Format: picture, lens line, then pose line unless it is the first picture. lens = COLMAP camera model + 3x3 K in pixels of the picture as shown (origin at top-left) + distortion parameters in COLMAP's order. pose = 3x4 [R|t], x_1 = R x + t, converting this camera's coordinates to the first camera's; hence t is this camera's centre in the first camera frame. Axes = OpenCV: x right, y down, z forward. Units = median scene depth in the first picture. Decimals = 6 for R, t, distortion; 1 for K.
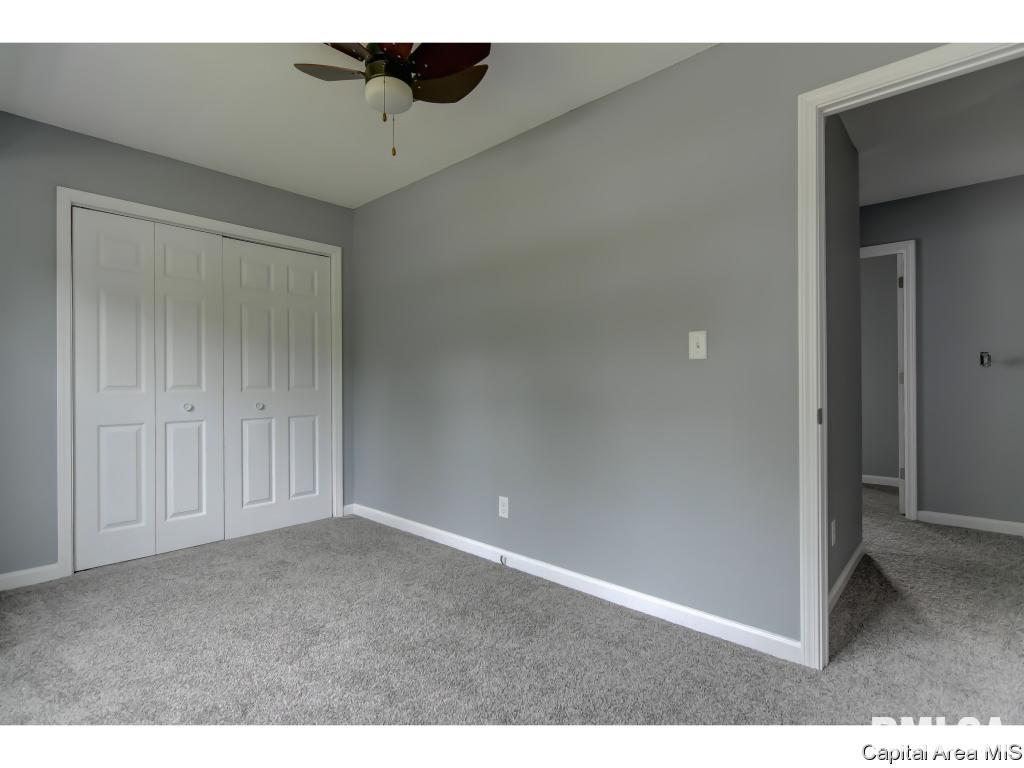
lens RADIAL K [[490.4, 0, 512.6], [0, 490.4, 385.7], [0, 0, 1]] dist [-0.001514, -0.005037]
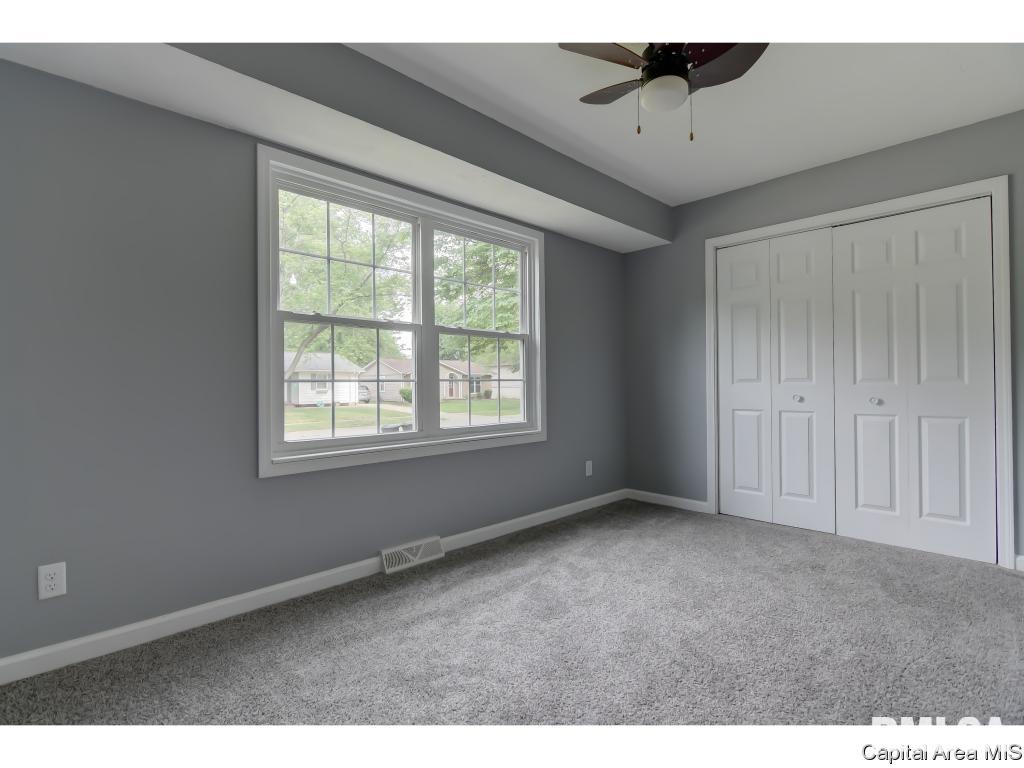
lens RADIAL K [[490.4, 0, 506.4], [0, 490.4, 381.9], [0, 0, 1]] dist [-0.001514, -0.005037]
pose [[-0.066962, 0.003467, -0.997750, 0.485962], [0.004080, 0.999987, 0.003201, 0.001869], [0.997747, -0.003857, -0.066975, 0.451064]]
